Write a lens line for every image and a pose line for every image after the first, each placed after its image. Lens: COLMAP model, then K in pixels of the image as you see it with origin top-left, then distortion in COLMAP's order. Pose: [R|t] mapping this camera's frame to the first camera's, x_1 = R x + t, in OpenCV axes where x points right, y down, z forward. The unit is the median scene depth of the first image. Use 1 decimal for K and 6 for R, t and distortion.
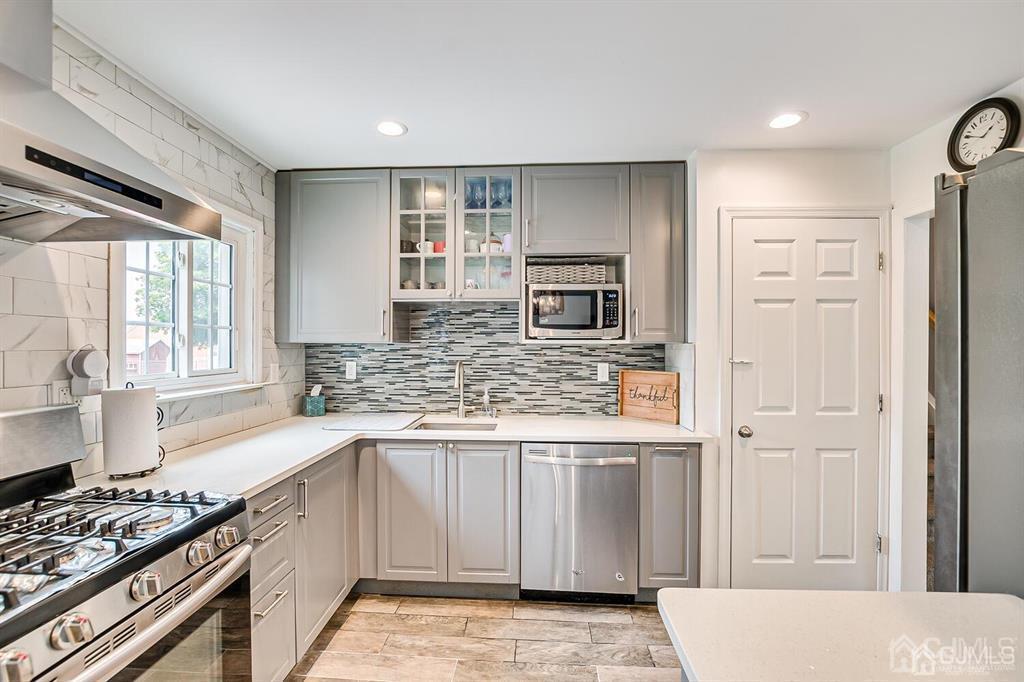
lens RADIAL K [[450.5, 0, 509.8], [0, 450.5, 347.6], [0, 0, 1]] dist [-0.027115, 0.004185]
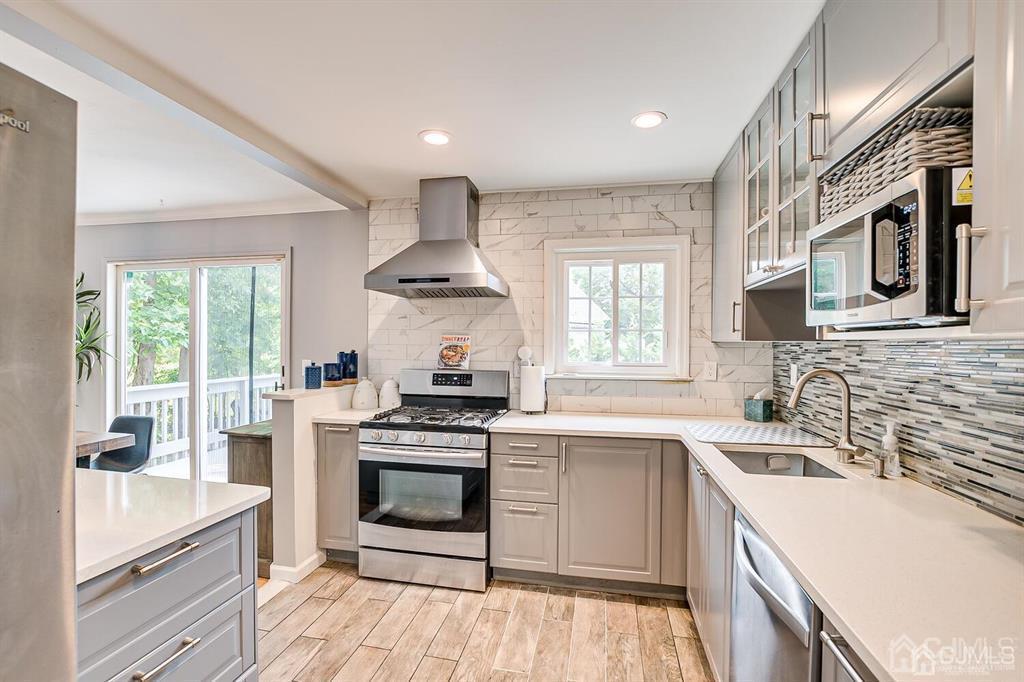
lens RADIAL K [[450.5, 0, 509.8], [0, 450.5, 347.6], [0, 0, 1]] dist [-0.027115, 0.004185]
pose [[-0.146458, 0.004833, -0.989205, 0.607969], [-0.010232, 0.999927, 0.006400, 0.000650], [0.989164, 0.011059, -0.146398, 0.697047]]
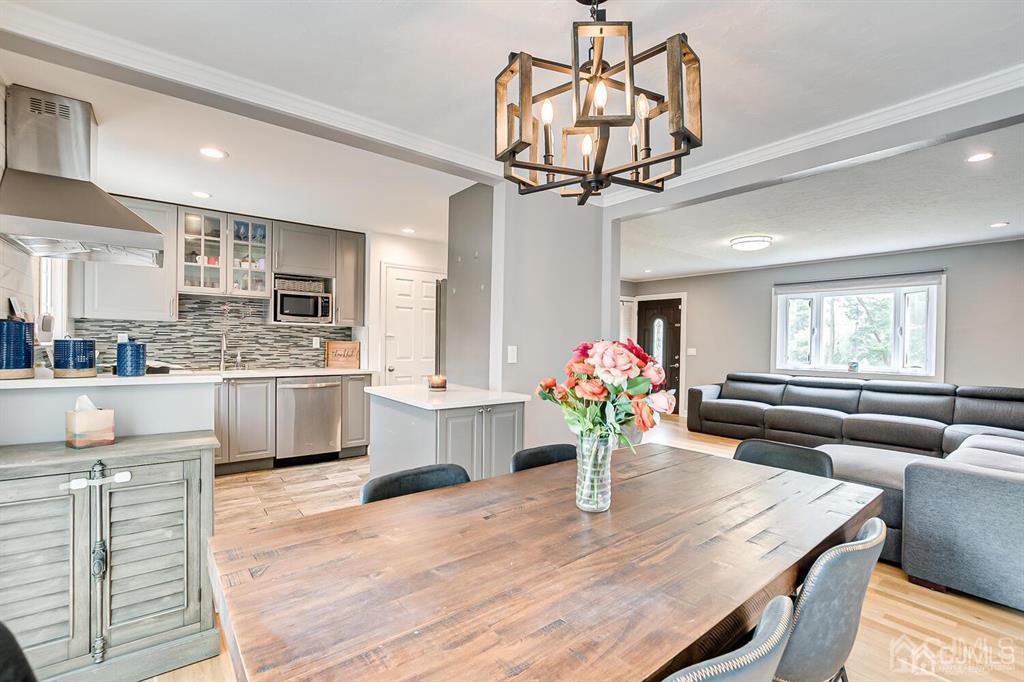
lens RADIAL K [[450.5, 0, 509.8], [0, 450.5, 347.6], [0, 0, 1]] dist [-0.027115, 0.004185]
pose [[0.754049, 0.001225, 0.656817, -0.403499], [-0.012645, 0.999840, 0.012652, 0.048108], [-0.656696, -0.017845, 0.753944, -0.874721]]
